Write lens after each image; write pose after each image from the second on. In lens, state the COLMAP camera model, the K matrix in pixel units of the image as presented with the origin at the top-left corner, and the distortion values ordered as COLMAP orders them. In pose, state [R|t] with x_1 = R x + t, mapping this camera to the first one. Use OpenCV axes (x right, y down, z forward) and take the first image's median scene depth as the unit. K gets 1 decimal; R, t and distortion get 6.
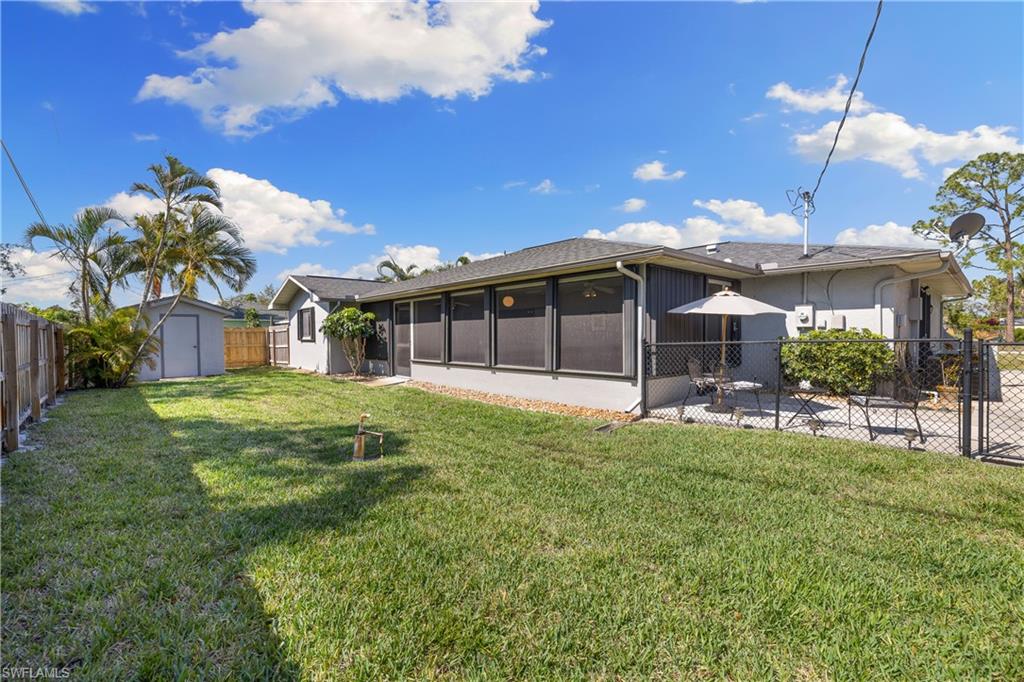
lens RADIAL K [[435.2, 0, 512.0], [0, 435.2, 341.0], [0, 0, 1]] dist [0.002923, 0.000623]
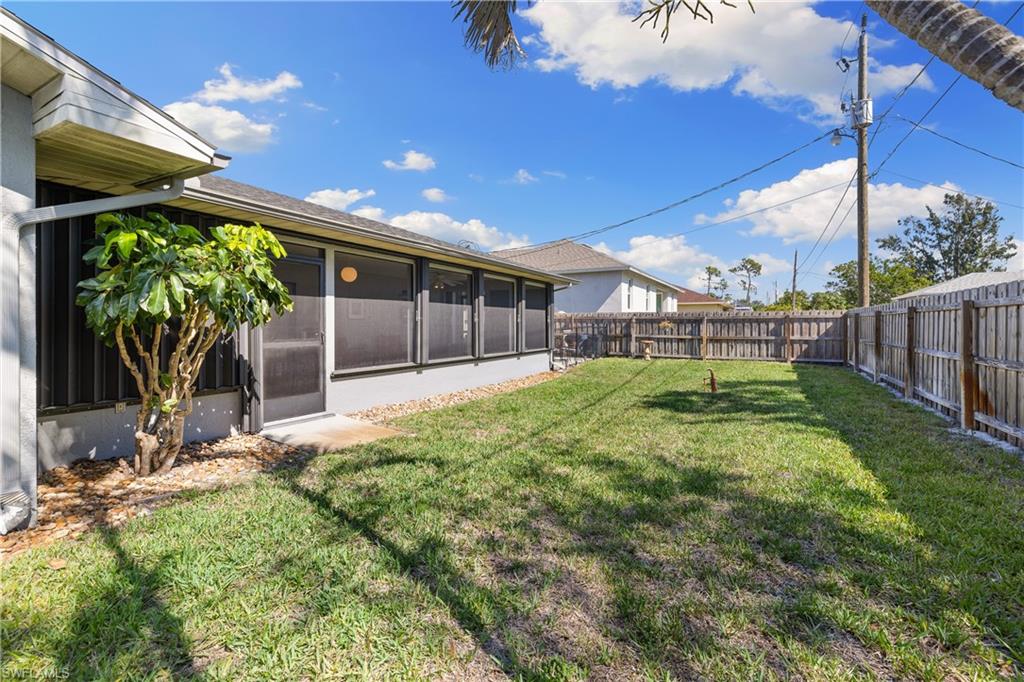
lens RADIAL K [[438.3, 0, 511.1], [0, 438.3, 325.3], [0, 0, 1]] dist [0.000558, 0.000115]
pose [[-0.364442, 0.002974, 0.931221, -0.746023], [0.017949, 0.999832, 0.003831, -0.007284], [-0.931053, 0.018111, -0.364434, 0.991932]]
